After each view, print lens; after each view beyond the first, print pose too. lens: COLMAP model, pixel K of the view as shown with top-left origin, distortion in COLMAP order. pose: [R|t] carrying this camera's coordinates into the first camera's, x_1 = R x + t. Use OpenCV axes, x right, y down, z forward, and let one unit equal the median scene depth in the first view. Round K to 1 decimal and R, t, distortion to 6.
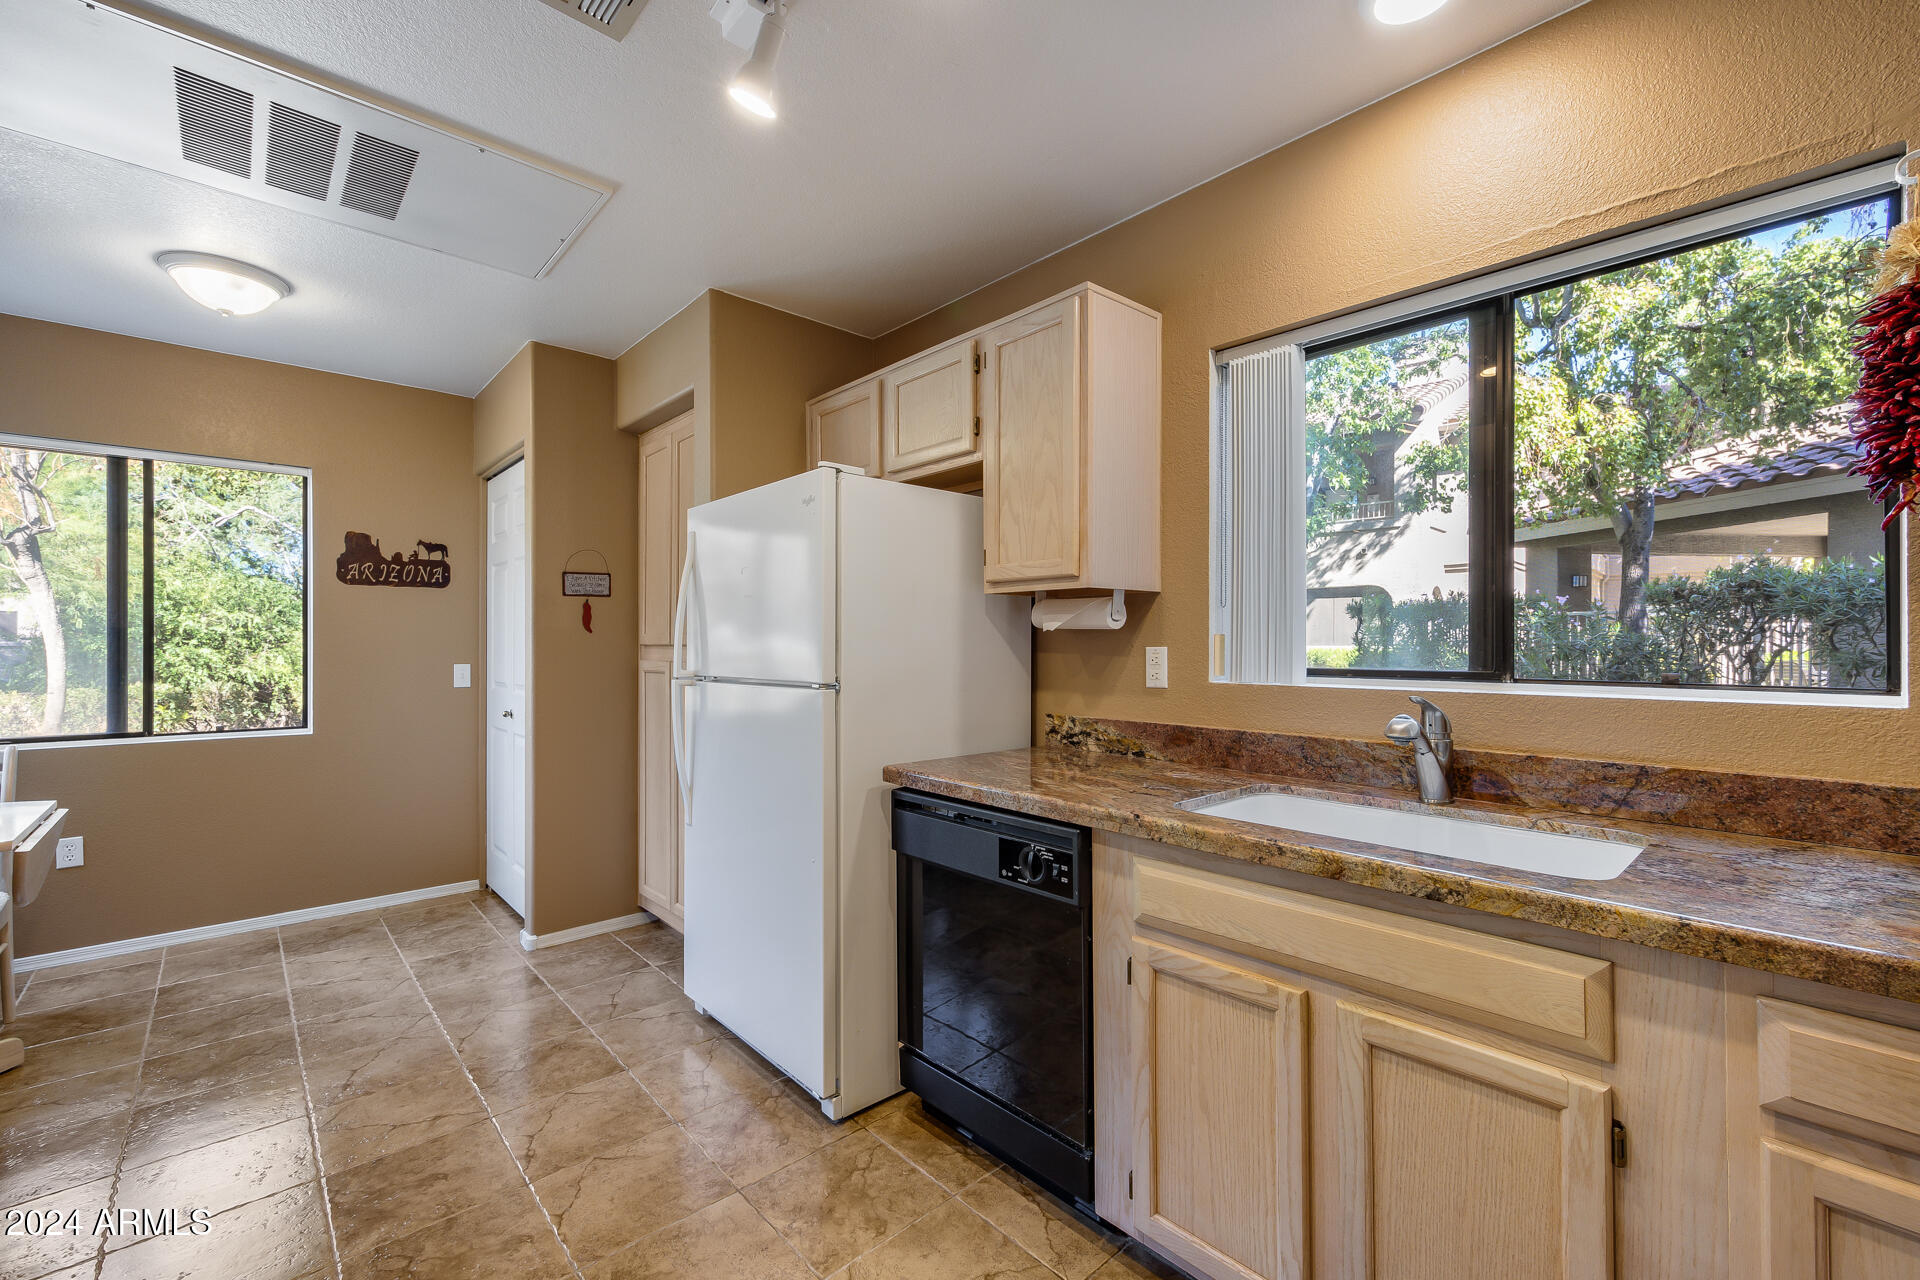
lens RADIAL K [[795.7, 0, 961.4], [0, 795.7, 642.9], [0, 0, 1]] dist [0.005723, -0.001266]
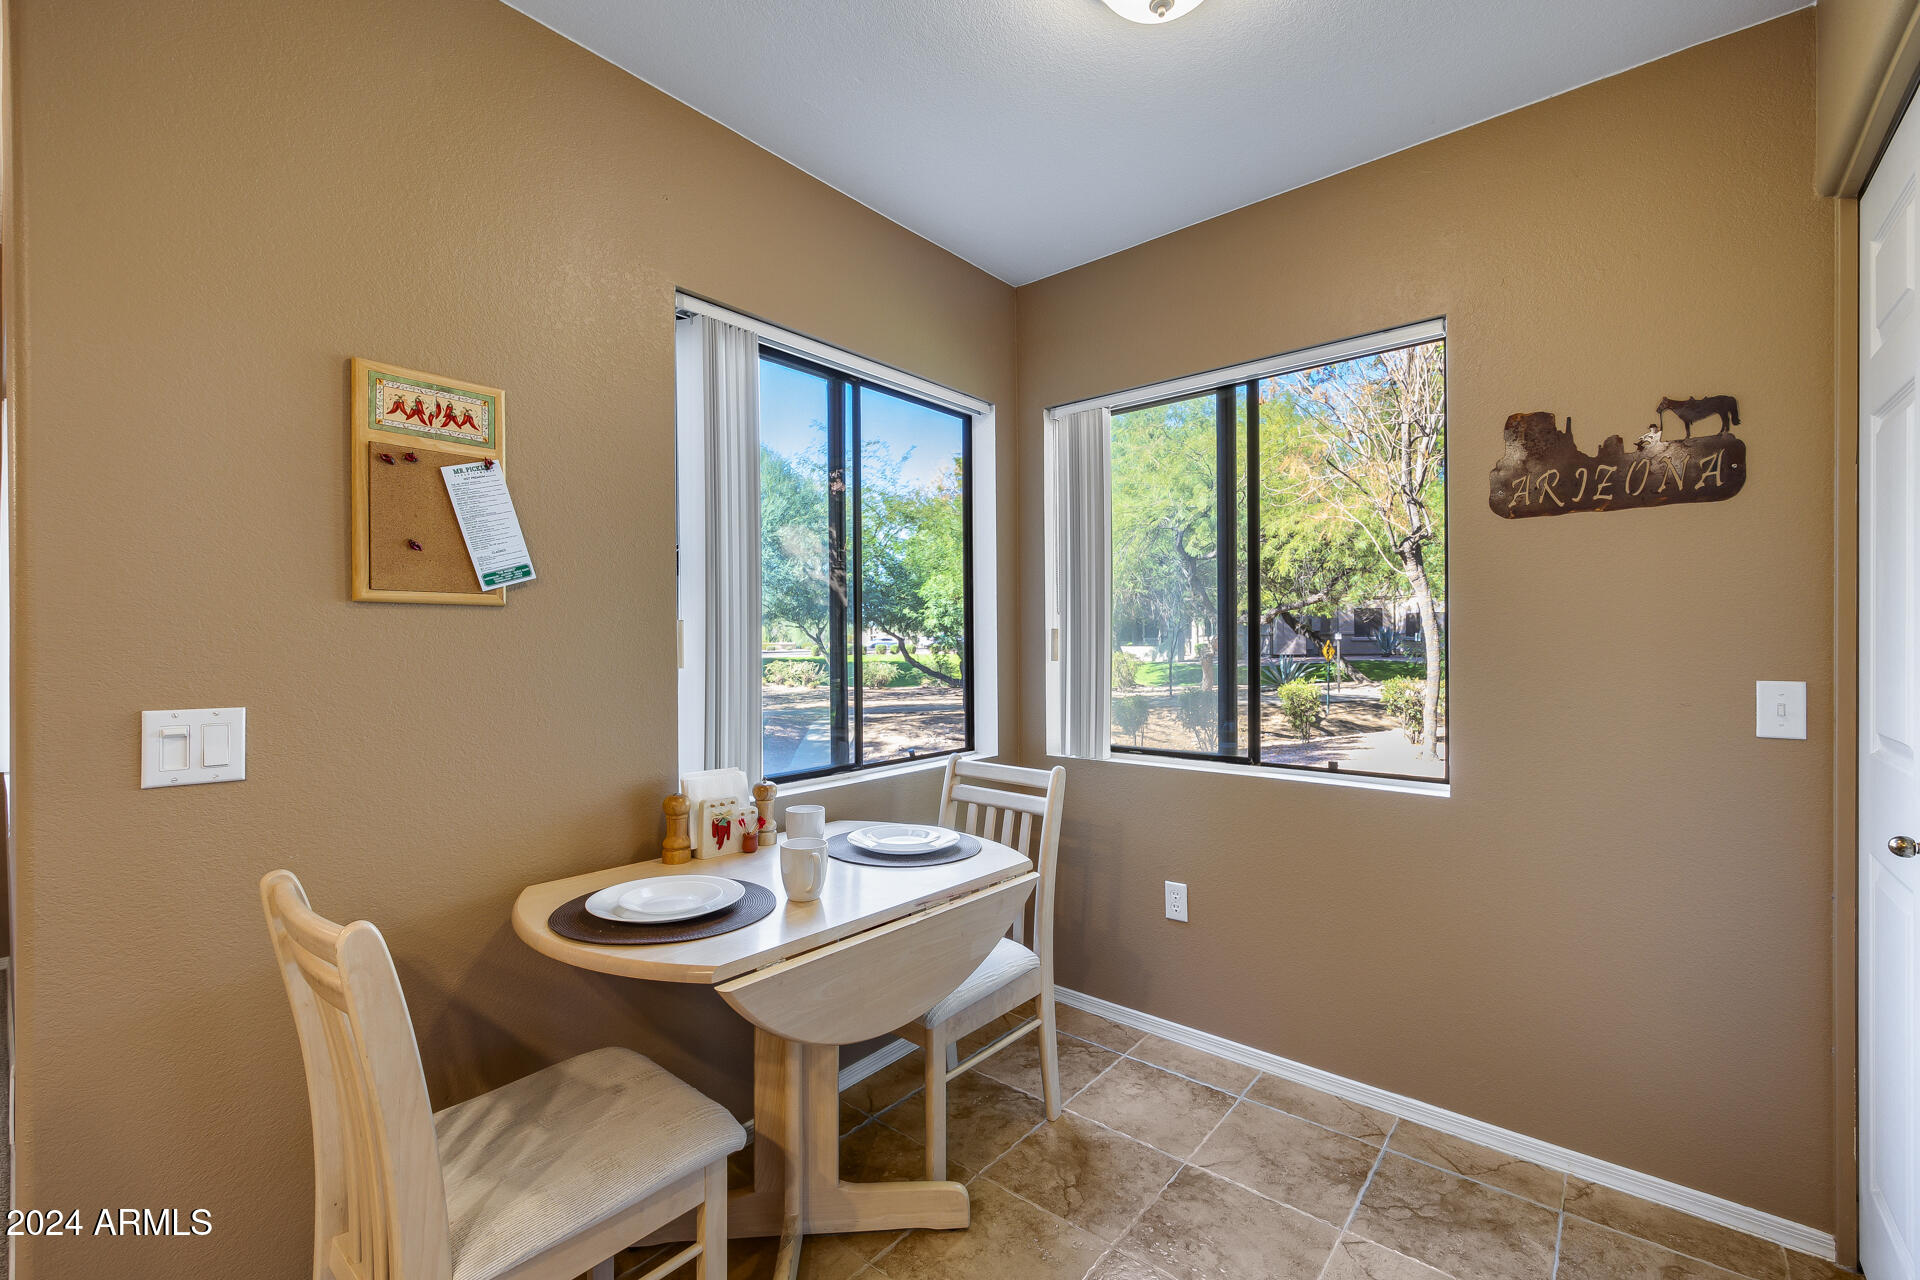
lens RADIAL K [[795.7, 0, 973.5], [0, 795.7, 647.8], [0, 0, 1]] dist [0.005723, -0.001266]
pose [[0.130624, 0.005460, -0.991417, -0.338348], [0.010386, 0.999922, 0.006875, 0.003385], [0.991378, -0.011194, 0.130557, 0.658651]]
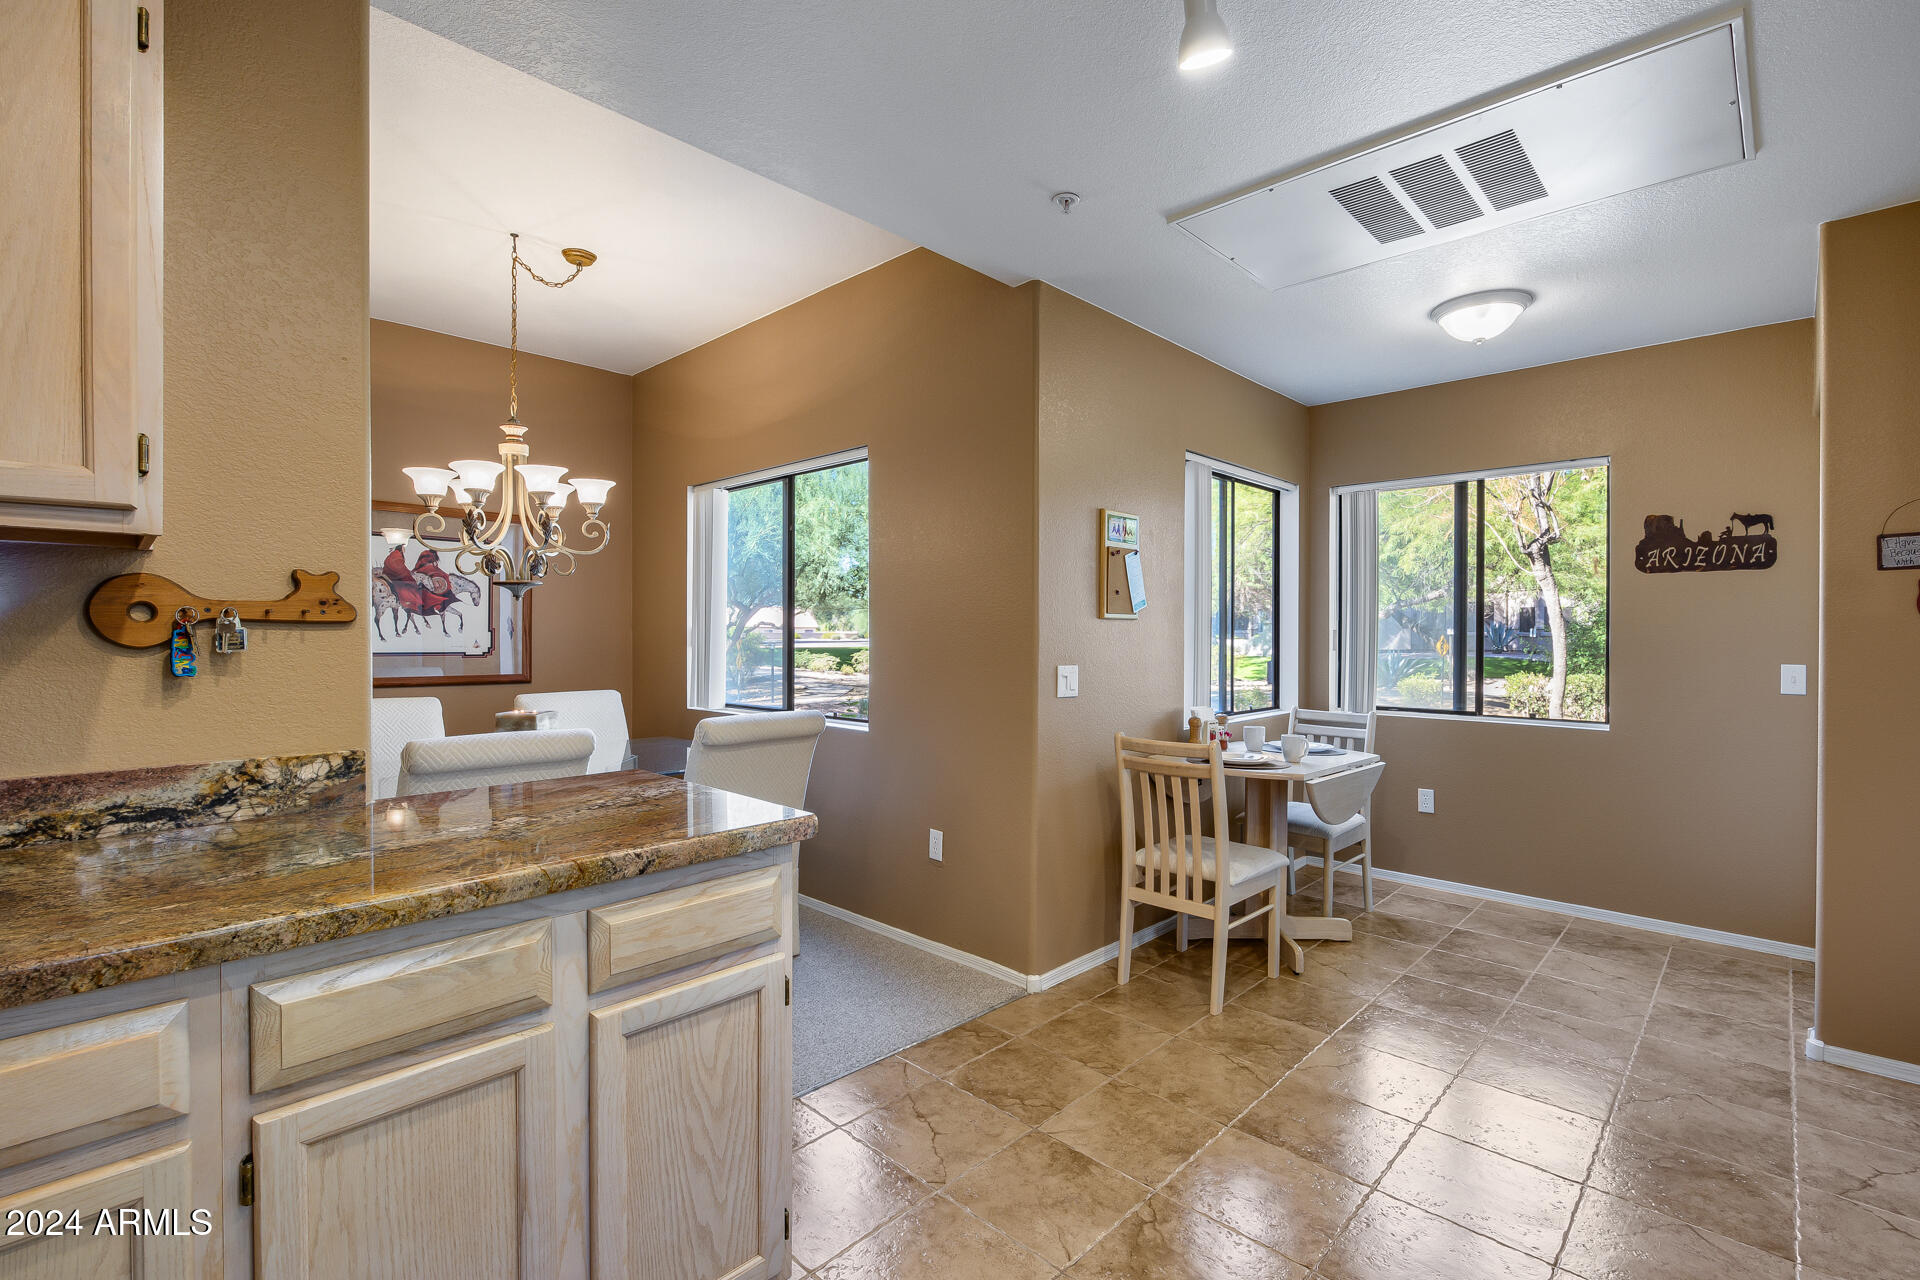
lens RADIAL K [[861.3, 0, 966.2], [0, 861.3, 637.5], [0, 0, 1]] dist [-0.003576, -0.000971]
pose [[0.063286, 0.005477, -0.997980, 0.191743], [-0.000455, 0.999985, 0.005459, -0.004881], [0.997995, 0.000109, 0.063287, 0.172093]]
